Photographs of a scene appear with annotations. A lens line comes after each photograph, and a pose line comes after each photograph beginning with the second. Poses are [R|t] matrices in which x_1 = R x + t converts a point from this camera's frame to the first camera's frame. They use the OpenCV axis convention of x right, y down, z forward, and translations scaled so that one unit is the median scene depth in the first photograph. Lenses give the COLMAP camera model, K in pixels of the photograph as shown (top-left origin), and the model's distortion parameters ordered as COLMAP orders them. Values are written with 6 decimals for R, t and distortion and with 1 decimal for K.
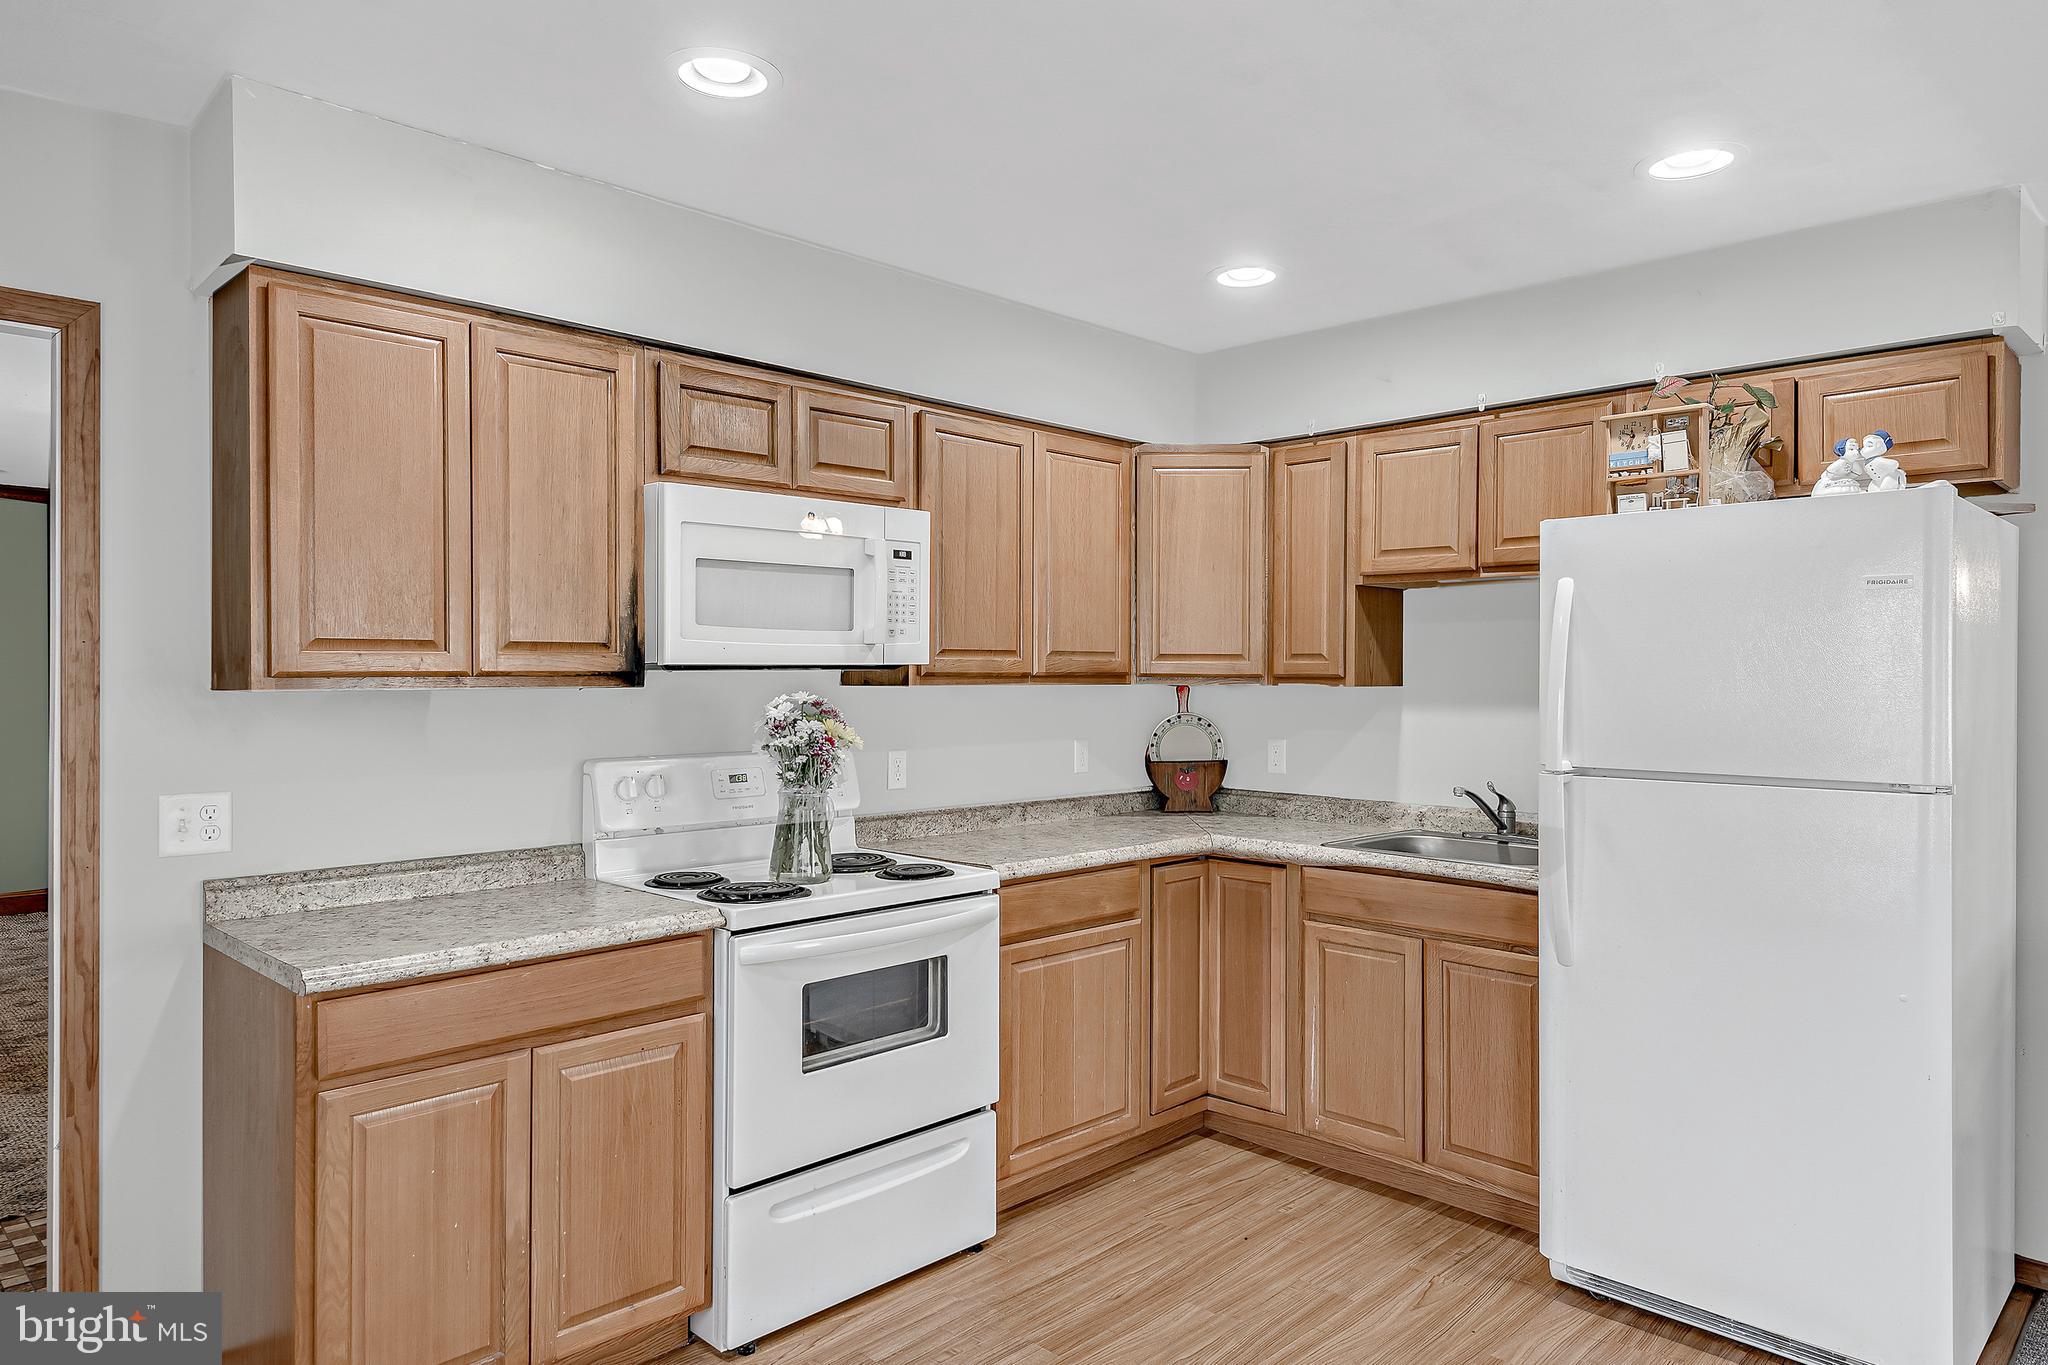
lens RADIAL K [[1247.2, 0, 1026.3], [0, 1247.2, 674.8], [0, 0, 1]] dist [0.005785, -0.000527]
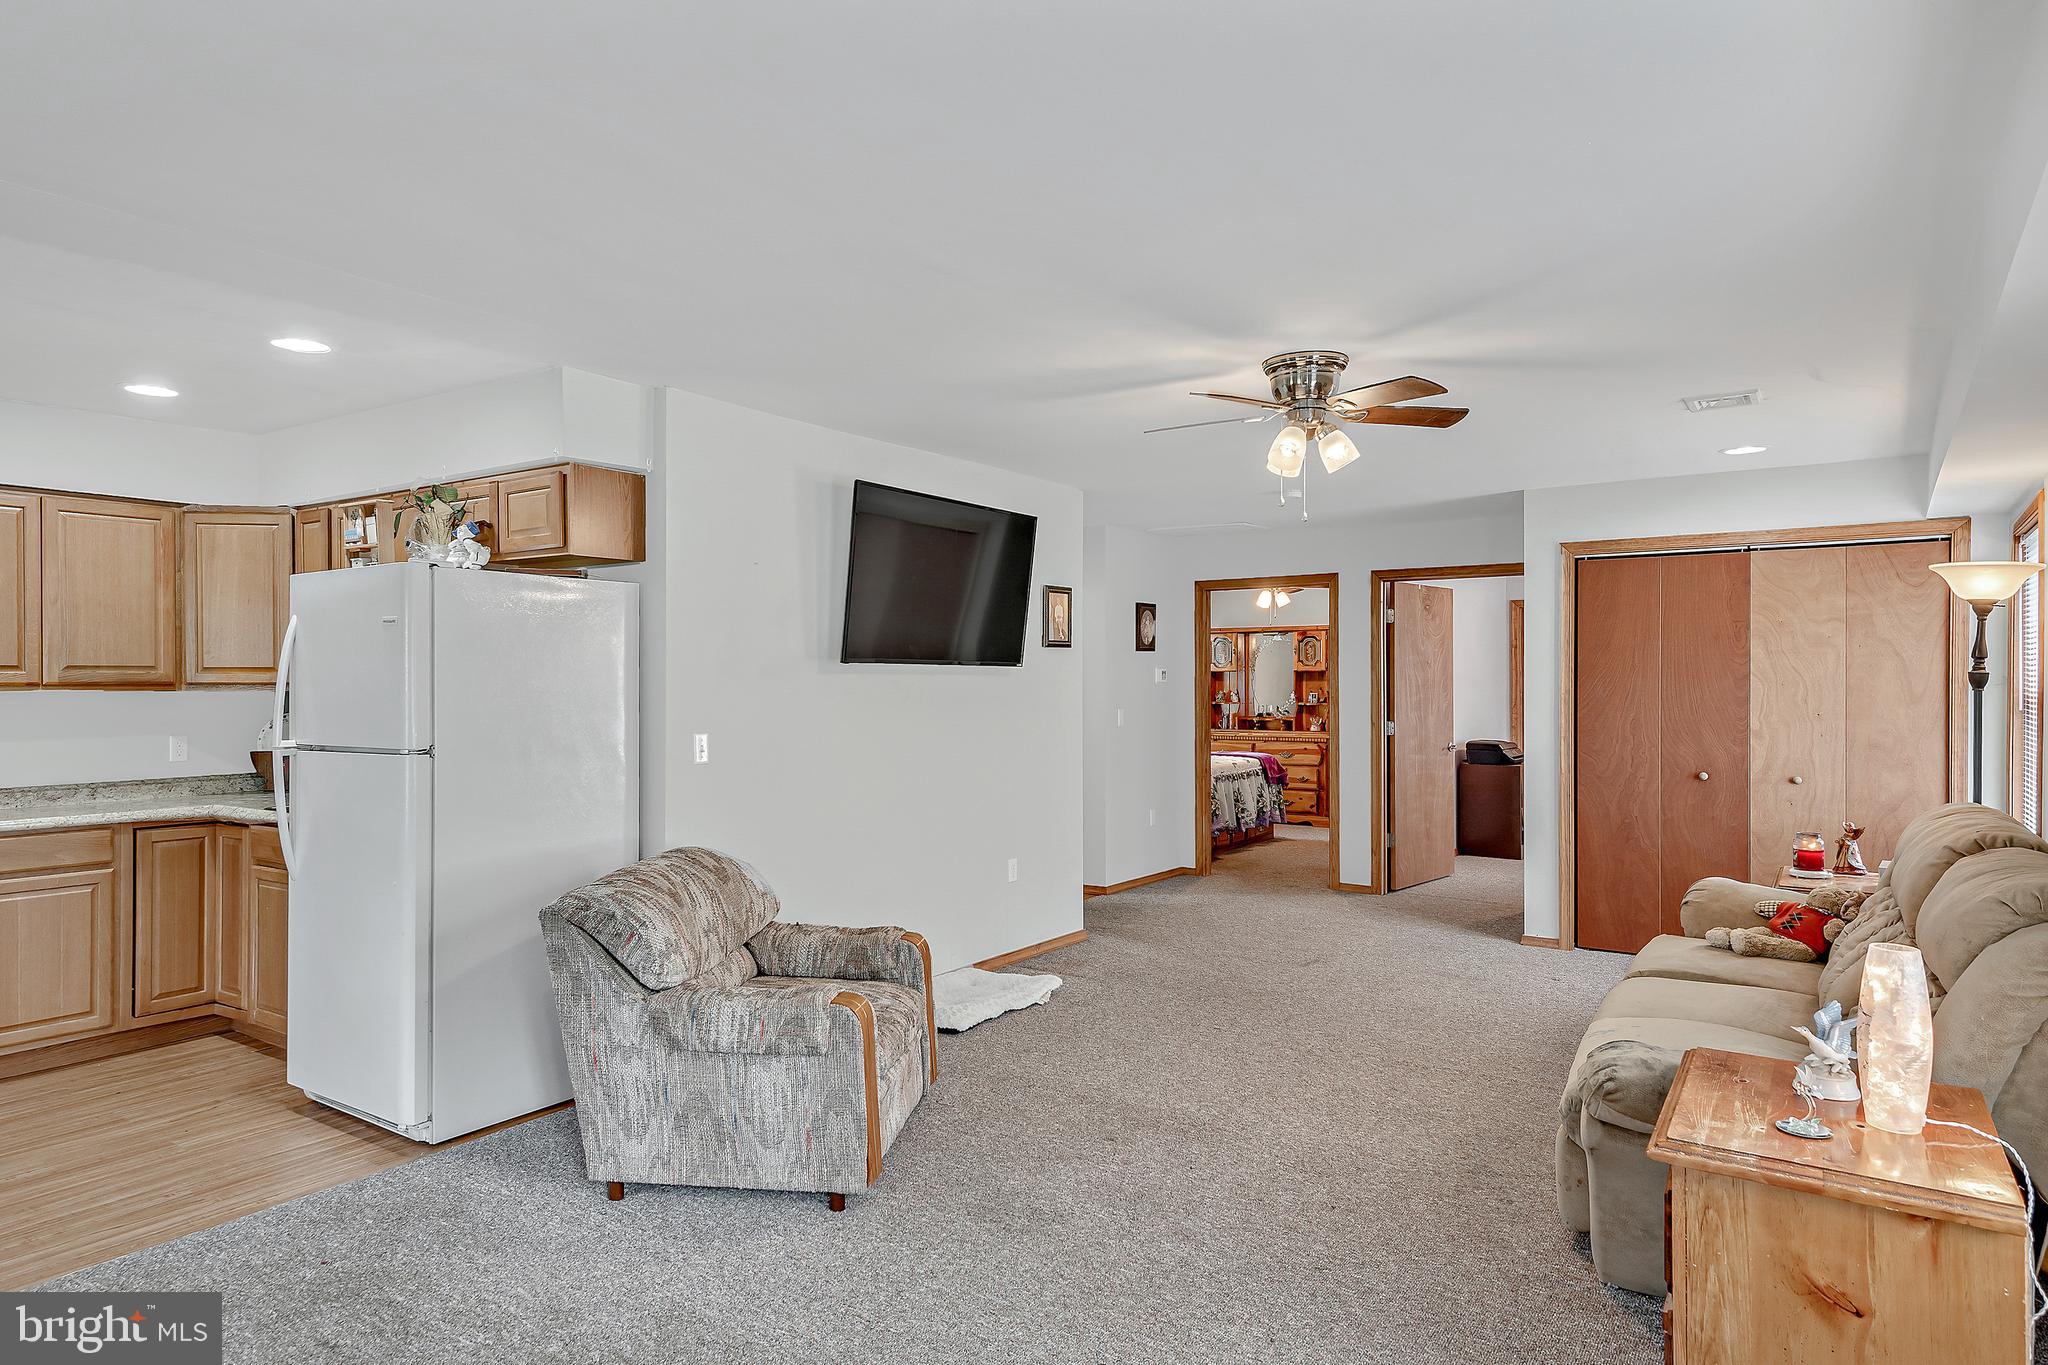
lens RADIAL K [[1151.6, 0, 1031.7], [0, 1151.6, 678.6], [0, 0, 1]] dist [-0.005675, -0.001366]
pose [[0.977064, -0.004265, 0.212905, 0.917705], [0.005257, 0.999978, -0.004094, 0.005792], [-0.212883, 0.005119, 0.977064, -0.460694]]
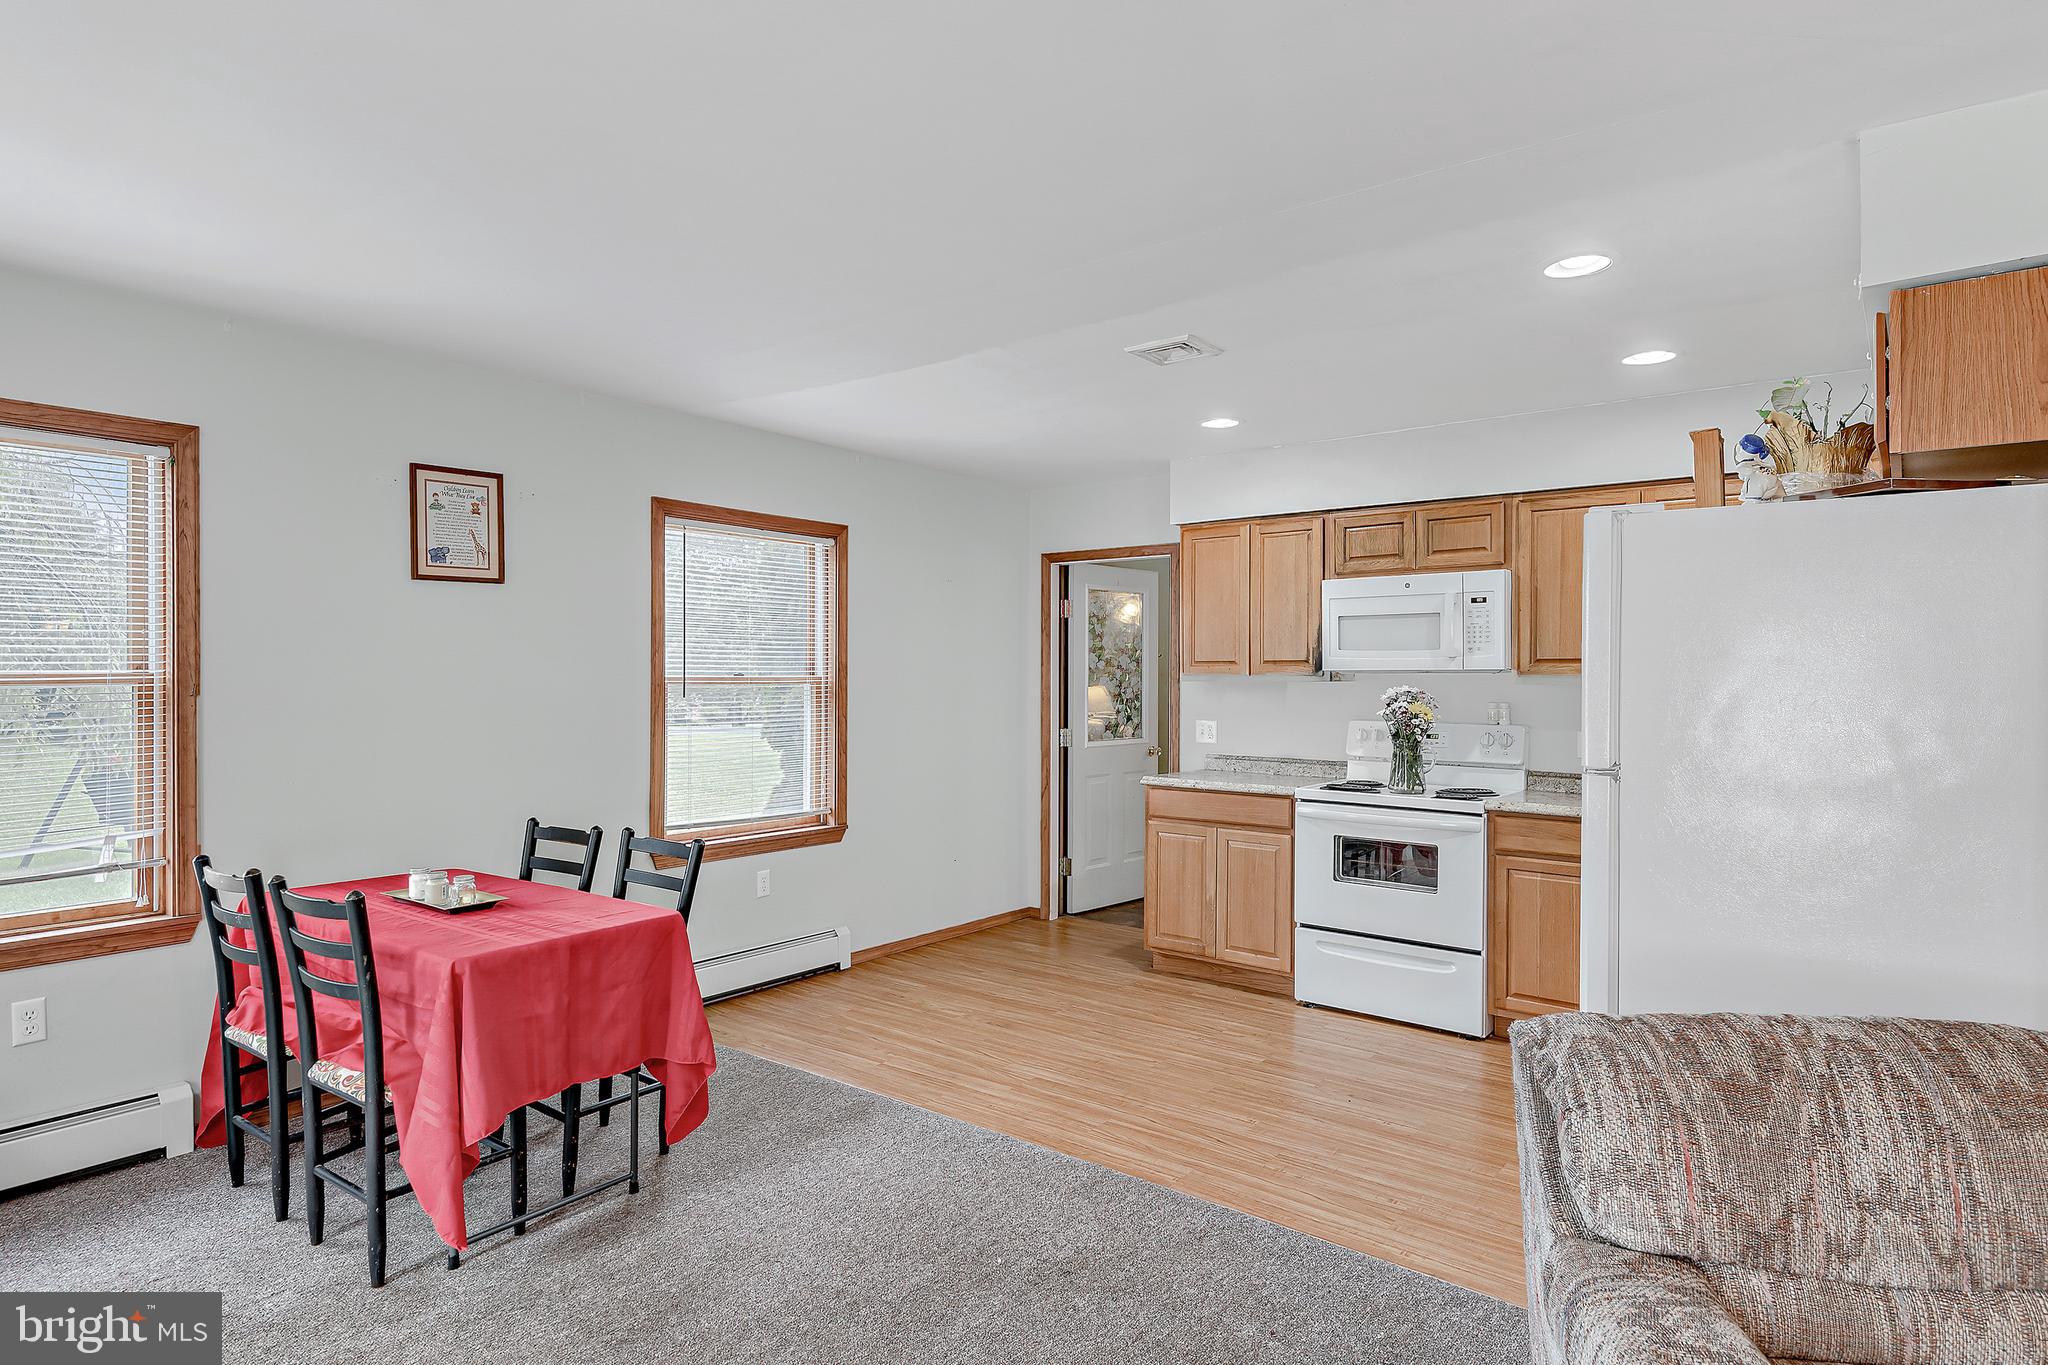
lens RADIAL K [[1151.6, 0, 1031.0], [0, 1151.6, 681.4], [0, 0, 1]] dist [-0.005675, -0.001366]
pose [[0.139341, 0.006860, -0.990221, 1.323439], [-0.006693, 0.999960, 0.005986, 0.001478], [0.990222, 0.005793, 0.139381, 0.242051]]
